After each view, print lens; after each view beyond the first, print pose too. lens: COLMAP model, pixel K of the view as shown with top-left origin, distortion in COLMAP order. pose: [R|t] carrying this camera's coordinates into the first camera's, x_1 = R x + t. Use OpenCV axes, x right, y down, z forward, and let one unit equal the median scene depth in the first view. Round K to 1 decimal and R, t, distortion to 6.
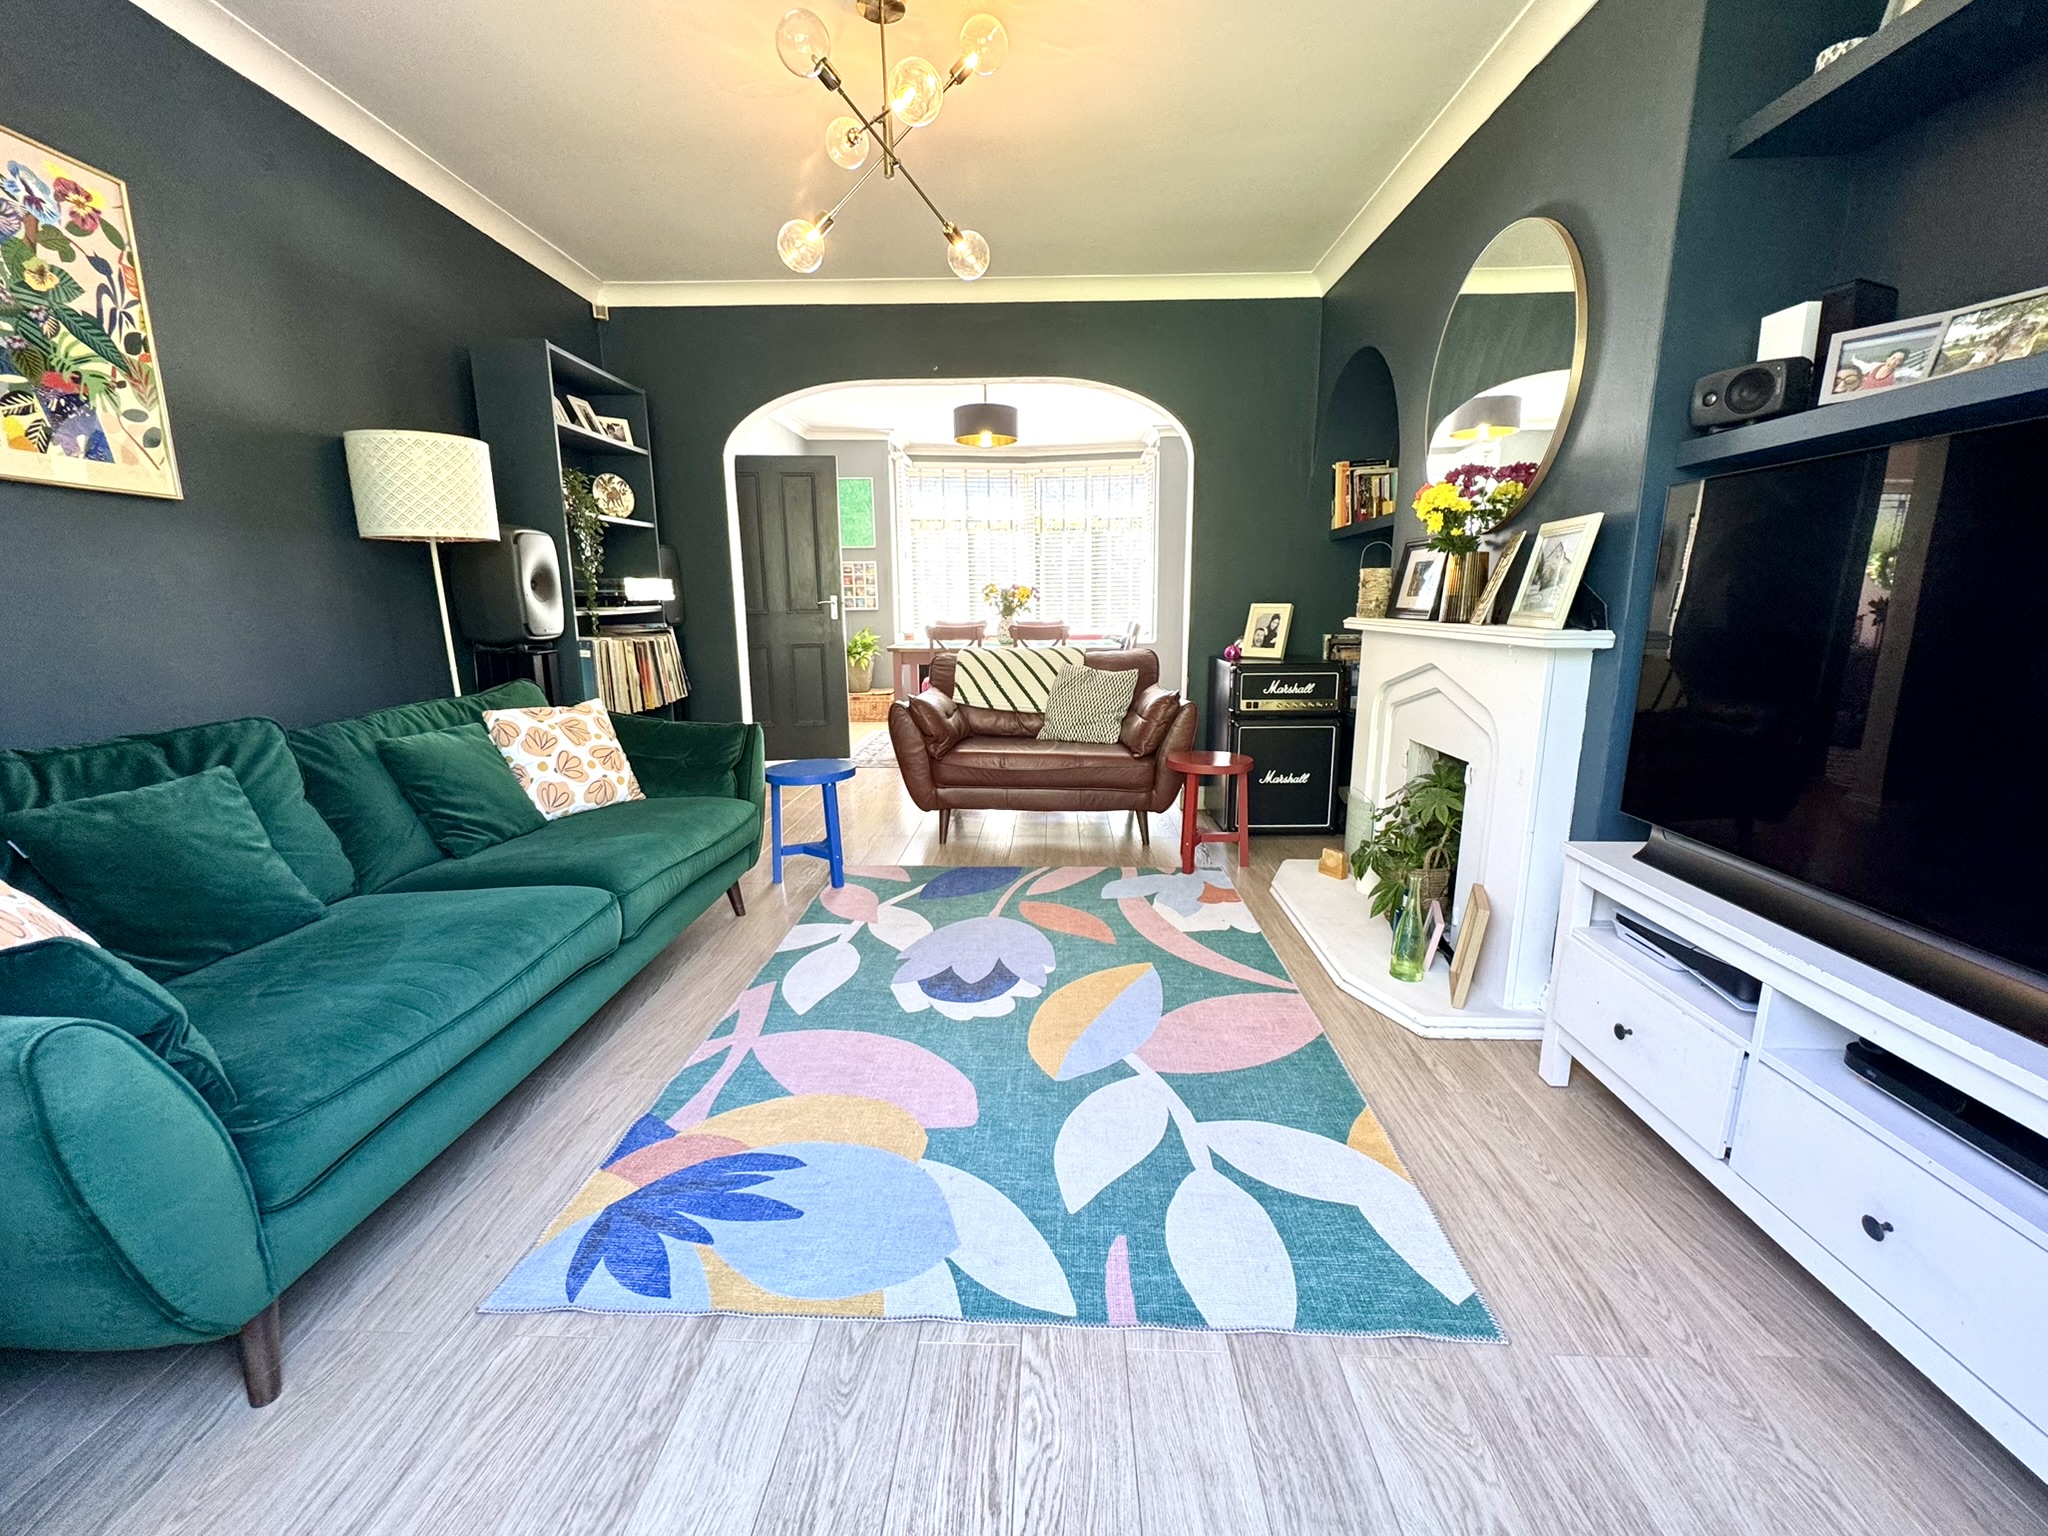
lens RADIAL K [[838.7, 0, 1024.0], [0, 838.7, 768.0], [0, 0, 1]] dist [-0.000548, -0.000106]
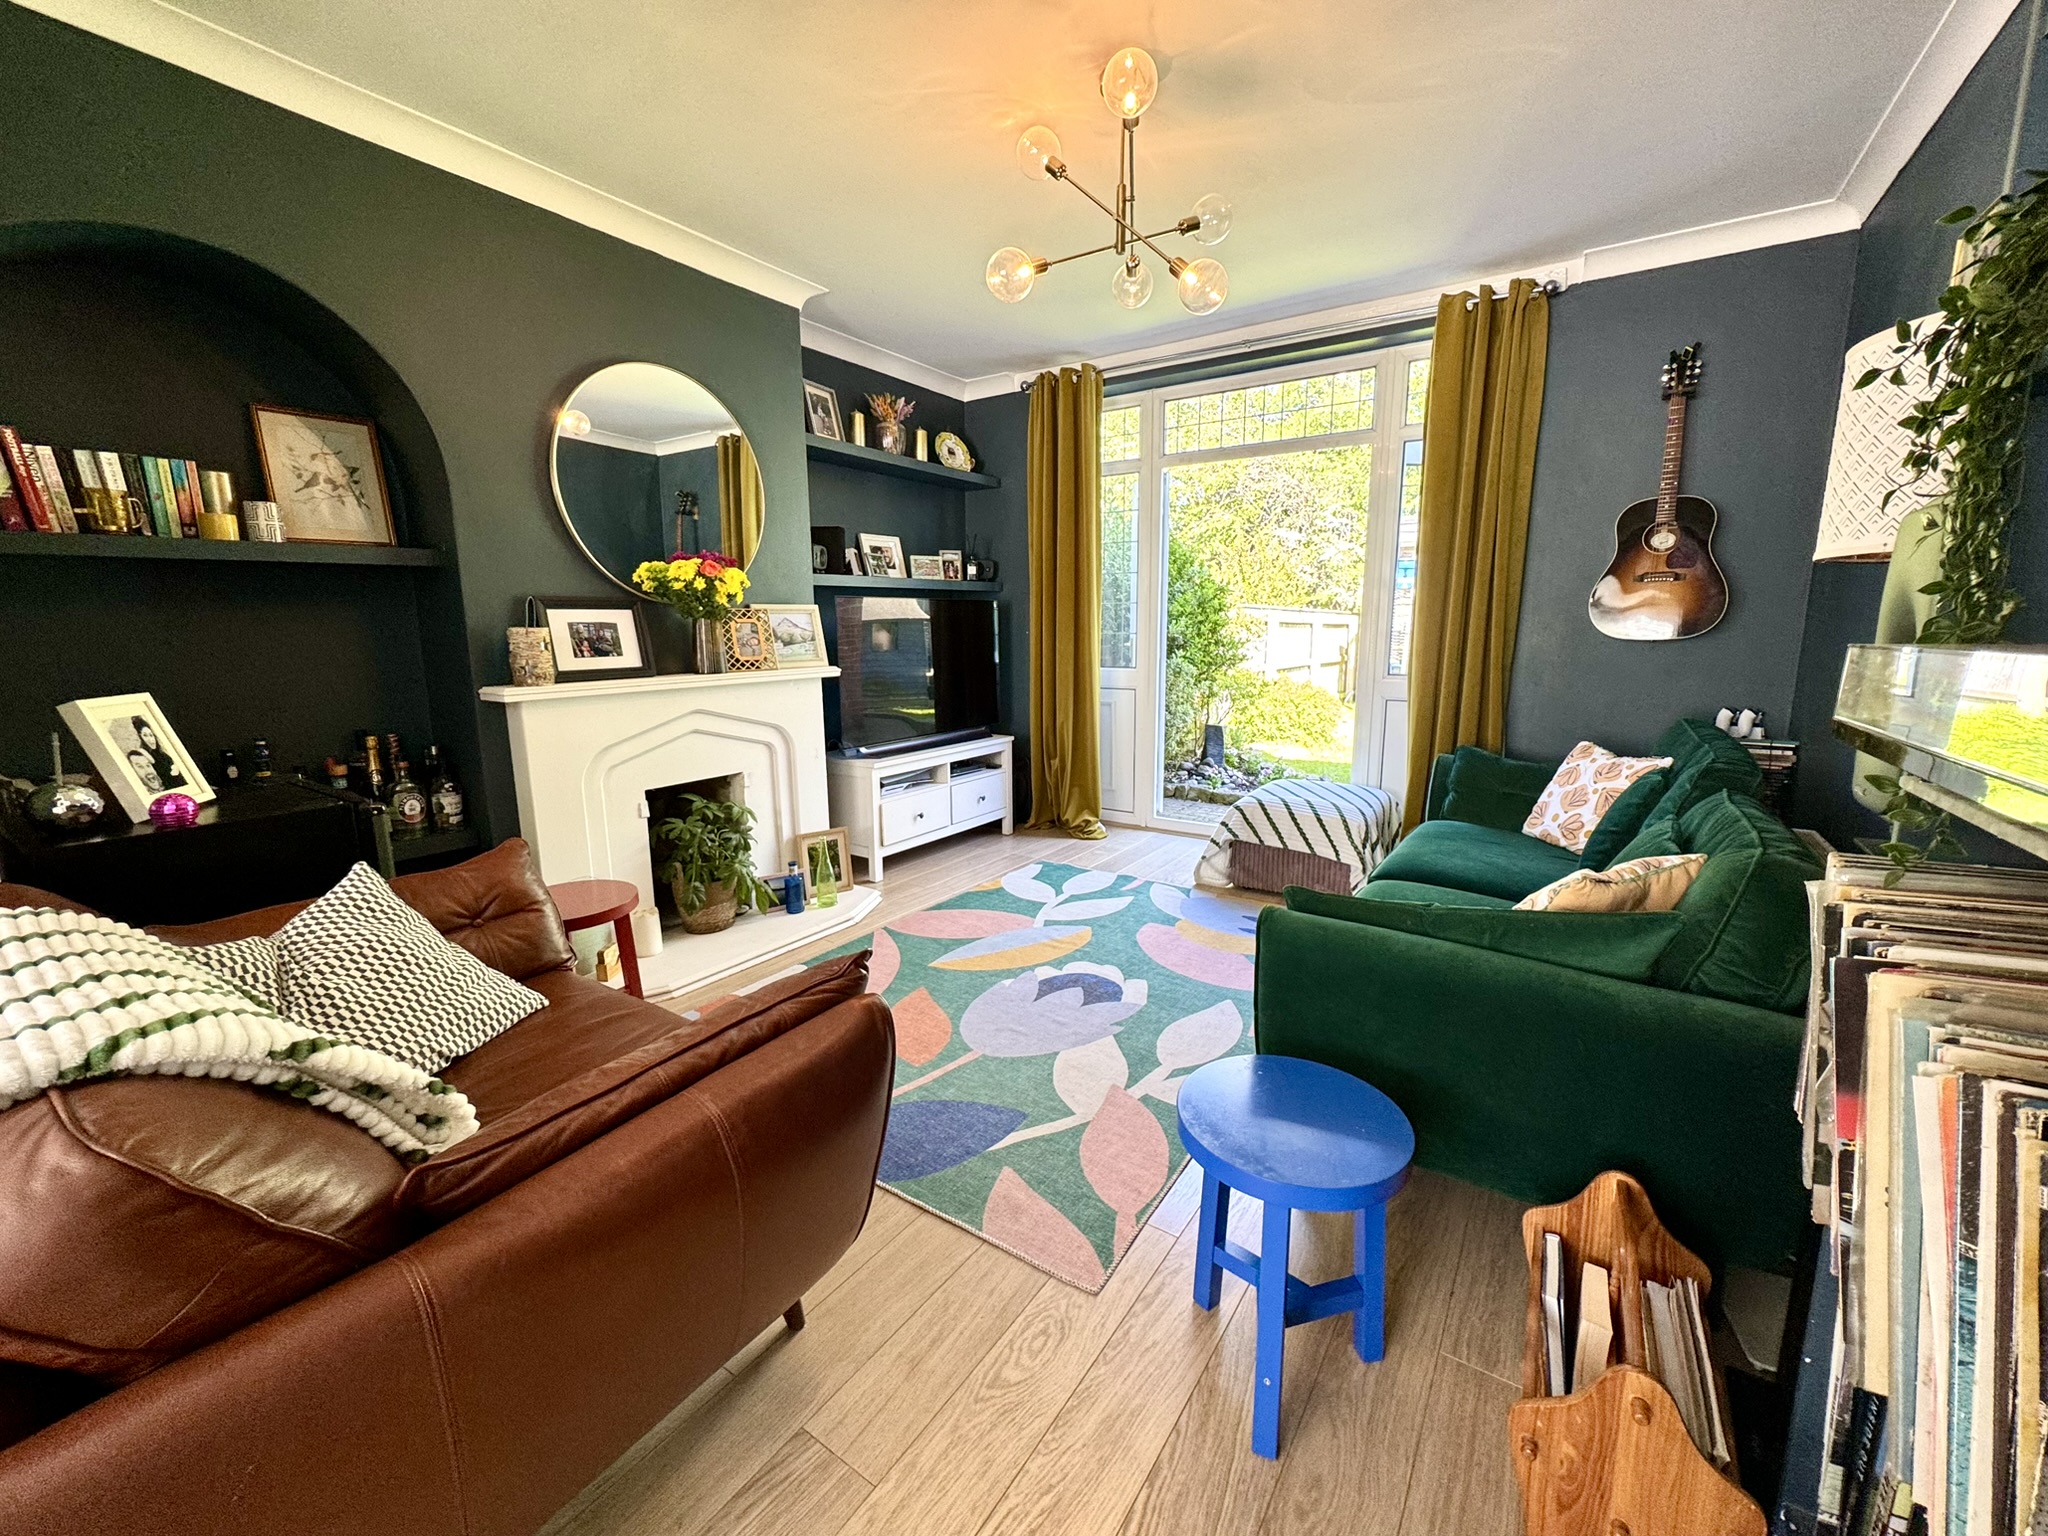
lens RADIAL K [[838.7, 0, 1024.0], [0, 838.7, 768.0], [0, 0, 1]] dist [-0.000548, -0.000106]
pose [[-0.845626, -0.081067, 0.527583, -0.592174], [0.118412, 0.935282, 0.333506, -0.425234], [-0.520475, 0.344494, -0.781300, 1.874997]]
